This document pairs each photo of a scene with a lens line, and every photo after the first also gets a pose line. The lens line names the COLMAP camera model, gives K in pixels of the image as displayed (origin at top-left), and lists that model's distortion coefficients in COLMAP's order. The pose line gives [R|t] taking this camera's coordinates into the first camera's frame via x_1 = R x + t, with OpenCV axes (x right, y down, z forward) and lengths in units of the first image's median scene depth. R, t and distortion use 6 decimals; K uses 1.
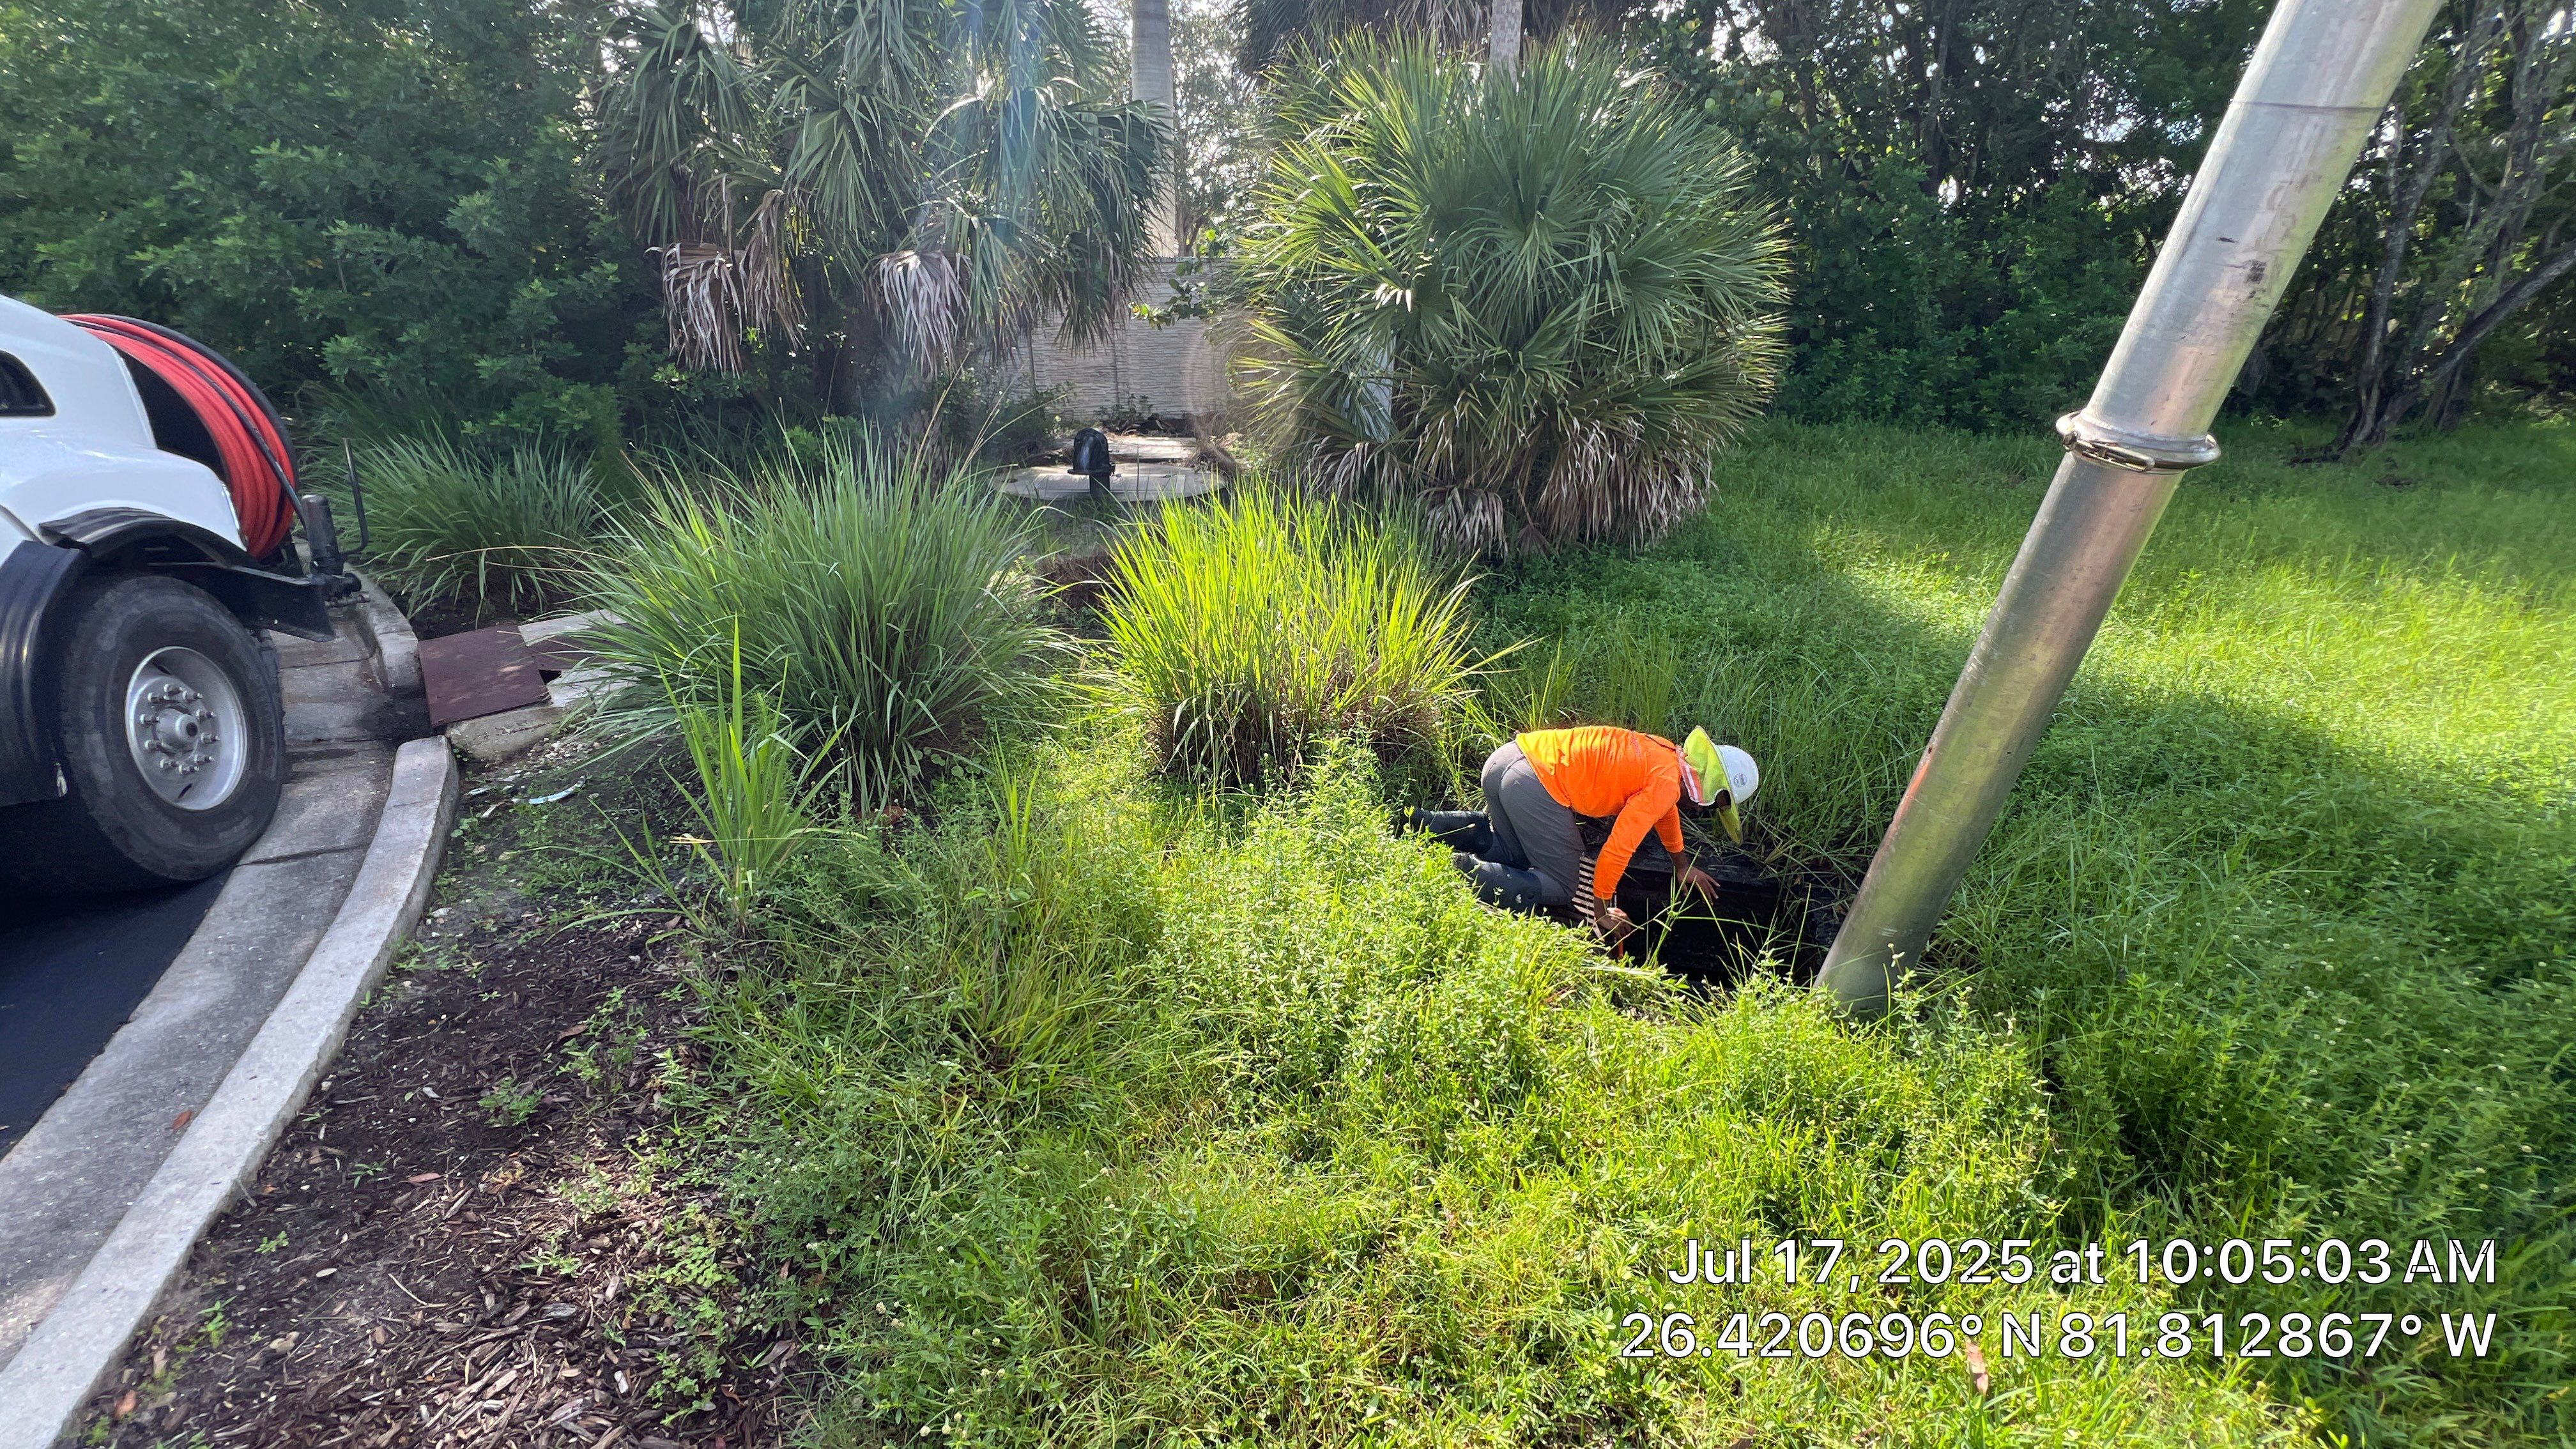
lens RADIAL K [[1034.1, 0, 1282.7], [0, 1034.1, 718.7], [0, 0, 1]] dist [-0.002639, 0.000764]
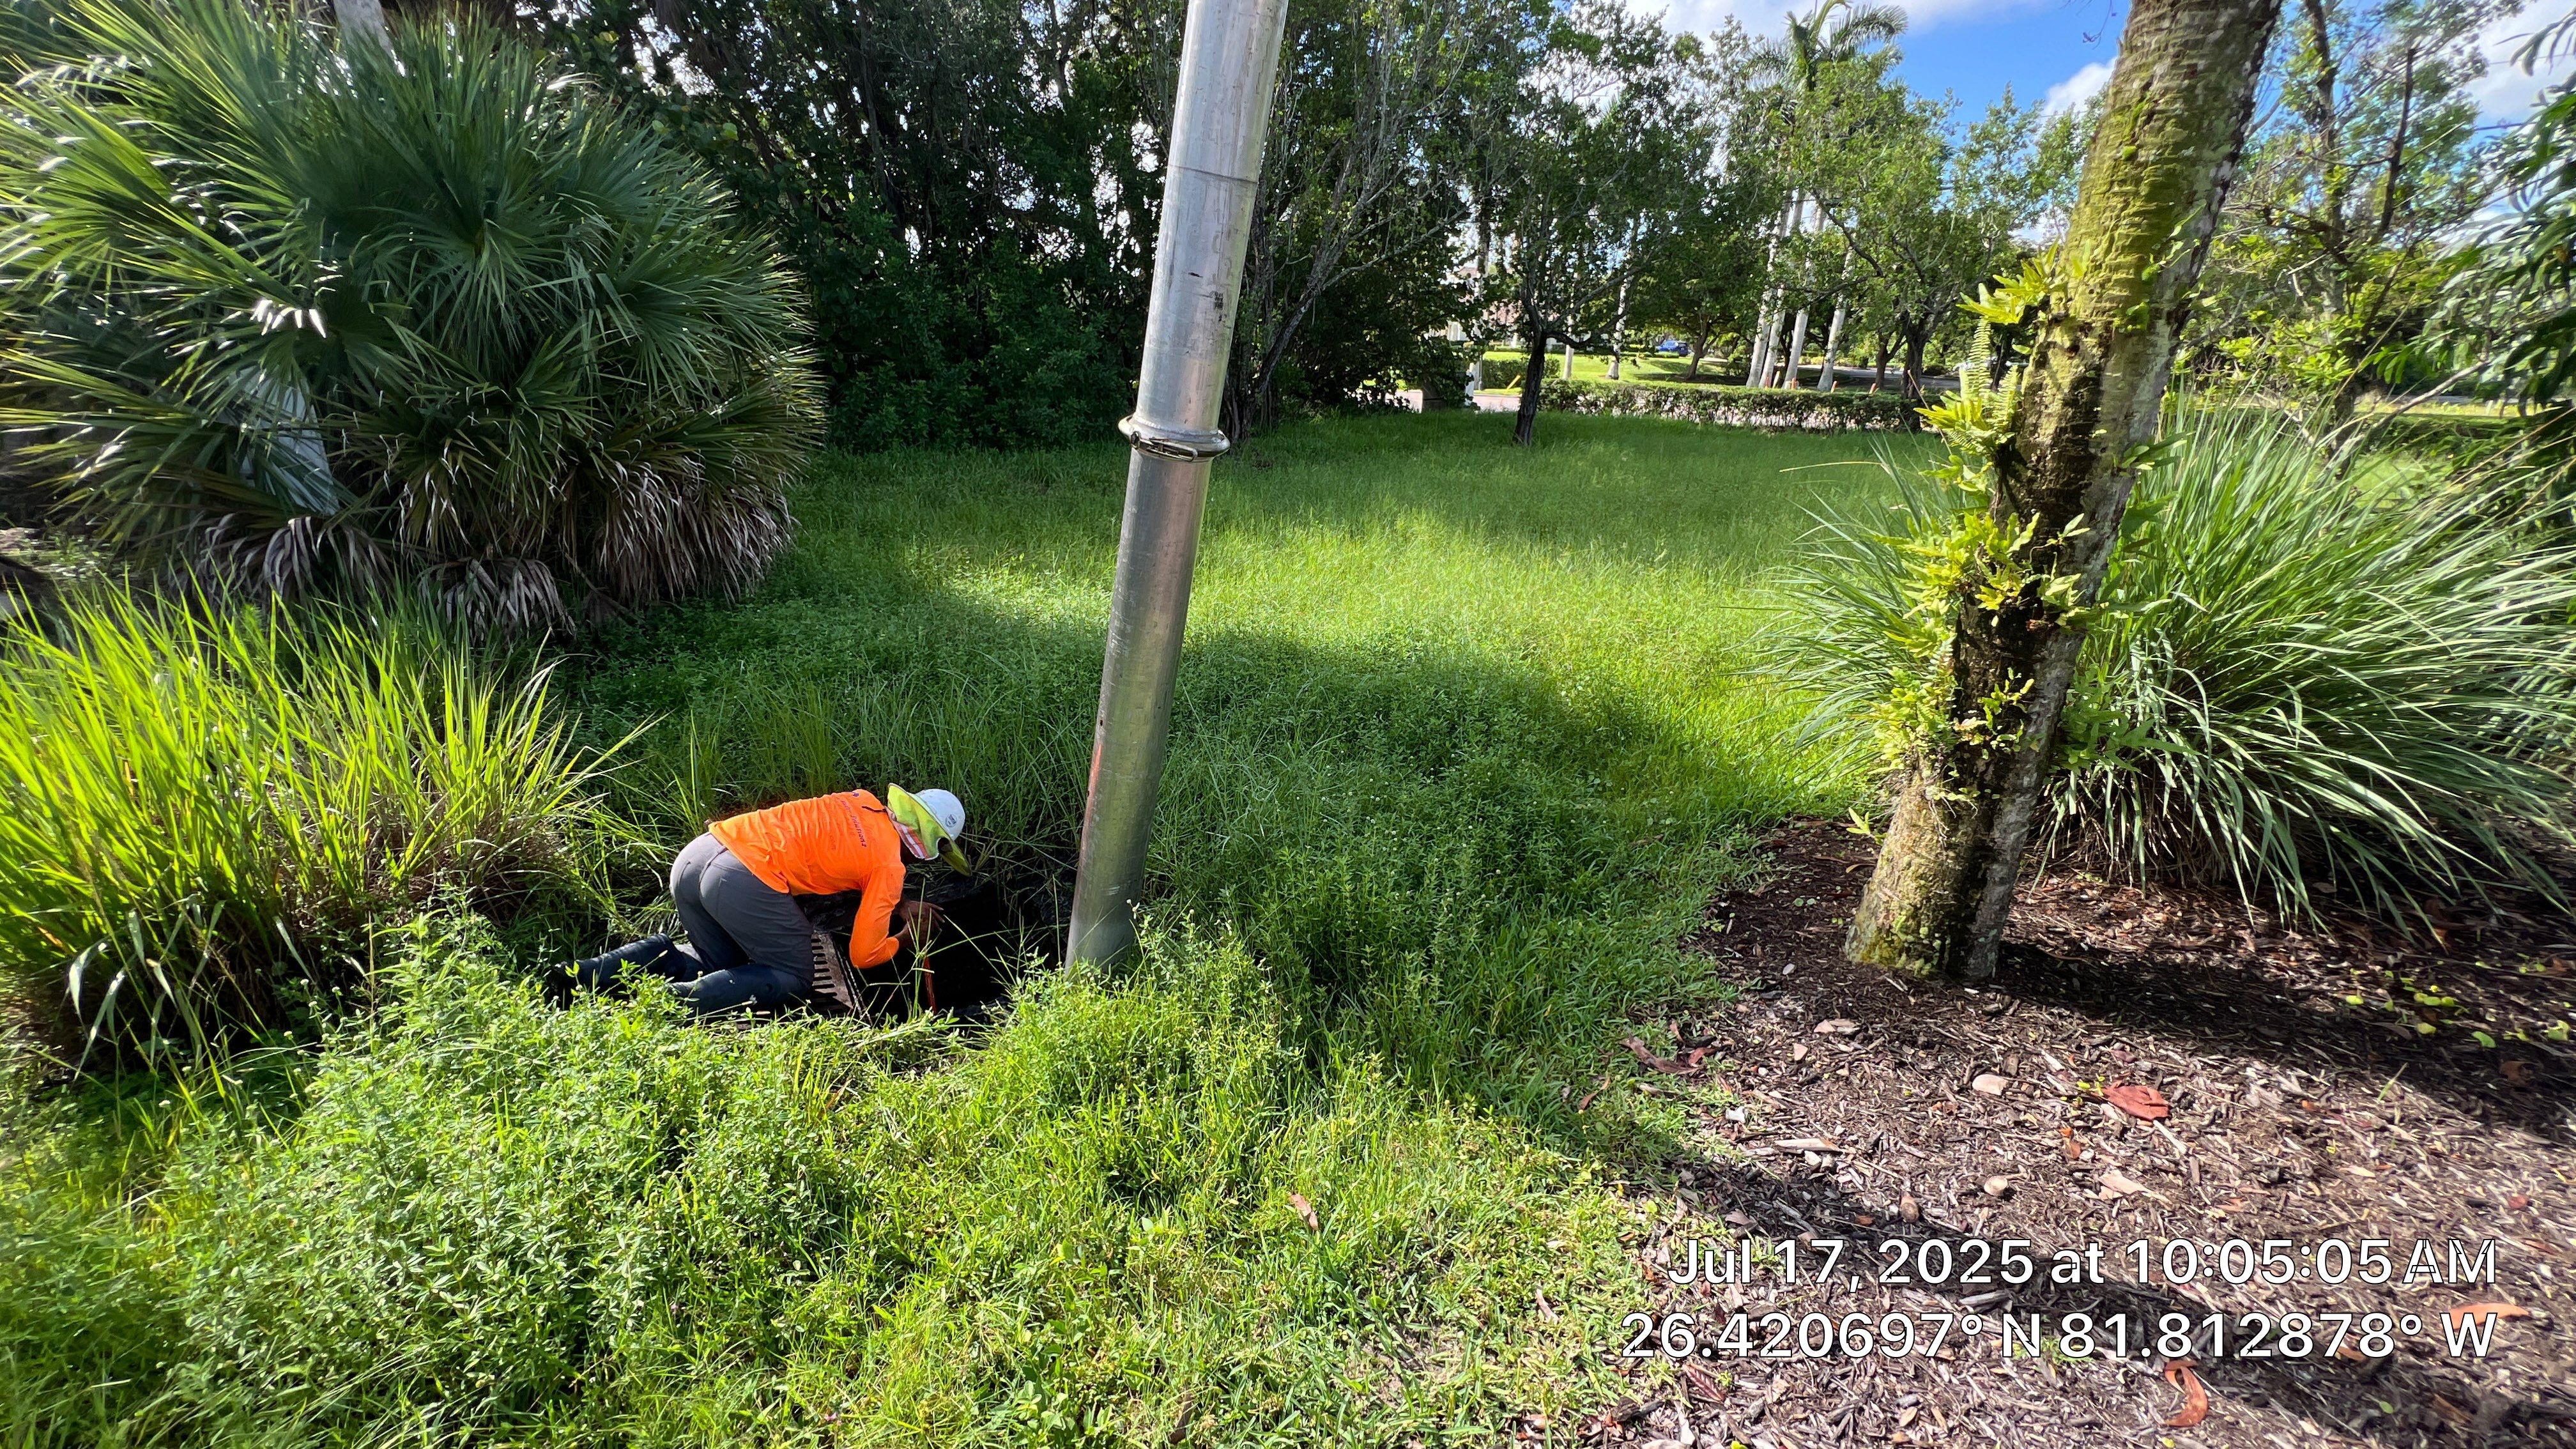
lens RADIAL K [[1034.1, 0, 1282.7], [0, 1034.1, 718.7], [0, 0, 1]] dist [-0.002639, 0.000764]
pose [[0.663361, -0.249425, 0.705506, -0.012247], [0.271486, 0.958796, 0.083706, -0.005790], [-0.697315, 0.136008, 0.703743, 0.032122]]
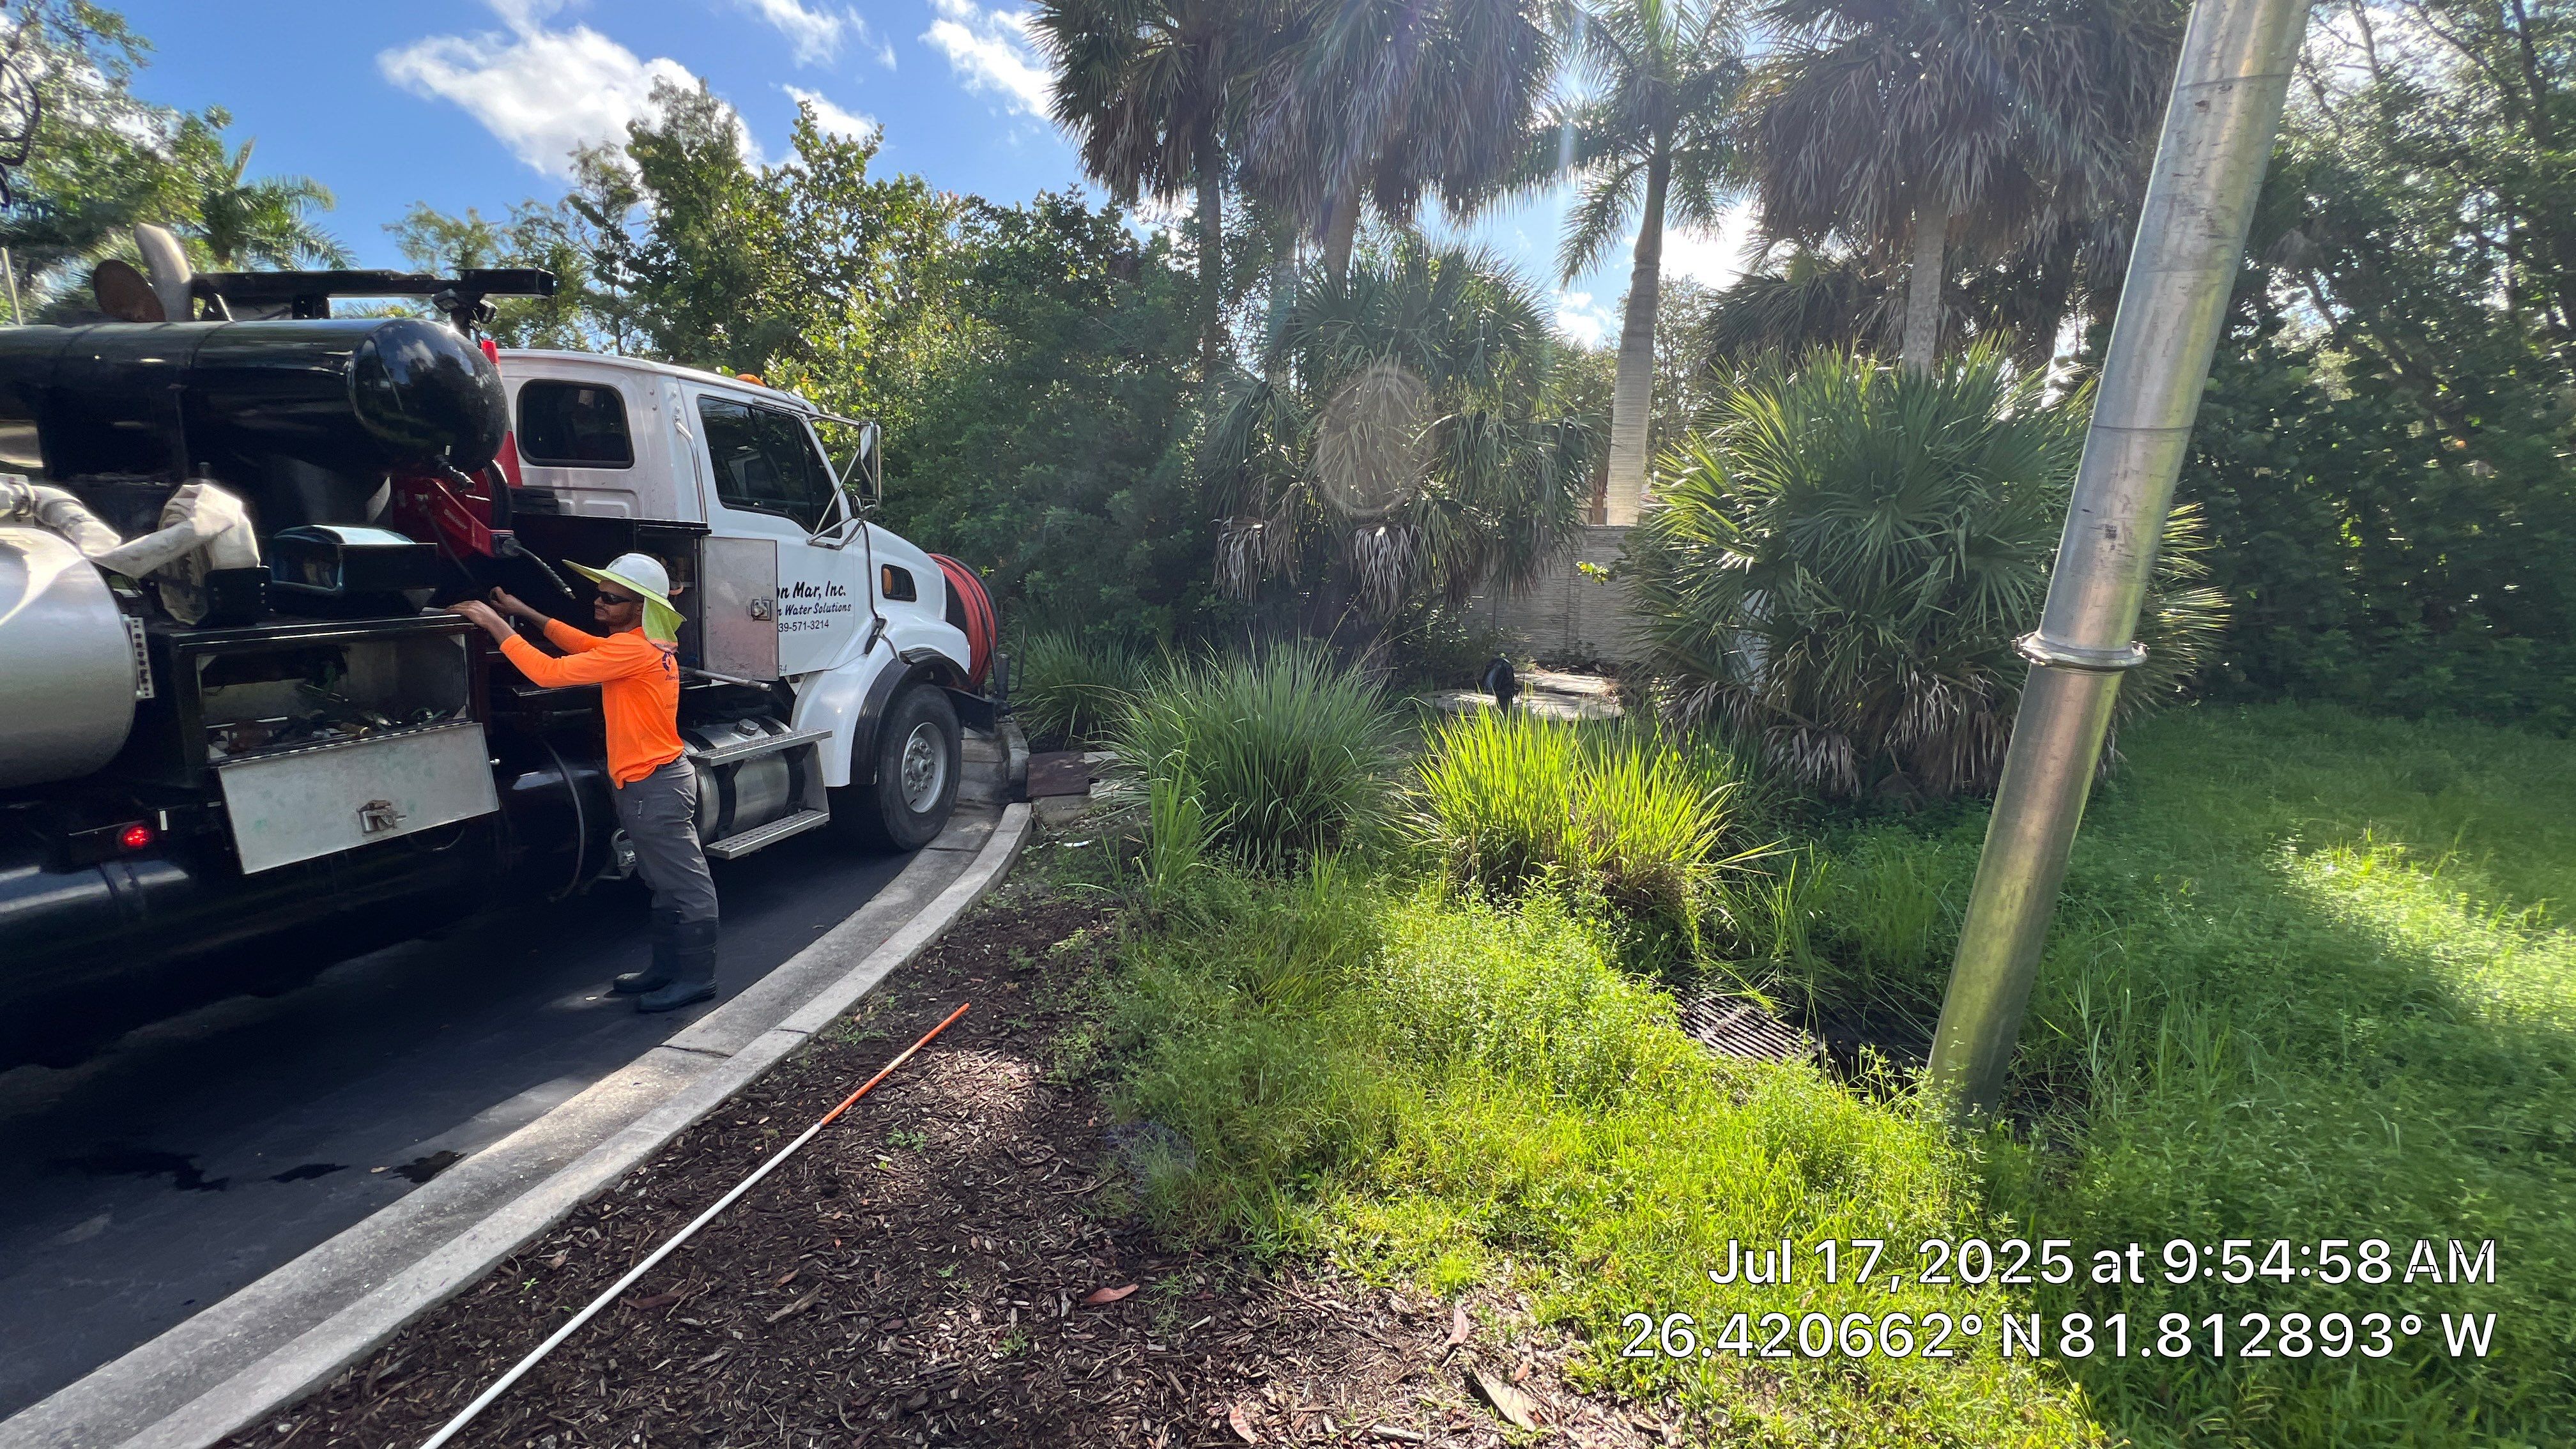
lens RADIAL K [[1034.1, 0, 1282.7], [0, 1034.1, 718.7], [0, 0, 1]] dist [-0.002639, 0.000764]
pose [[0.892100, 0.089218, -0.442943, 0.191997], [-0.189187, 0.963998, -0.186860, 0.092962], [0.410324, 0.250497, 0.876861, -0.227679]]
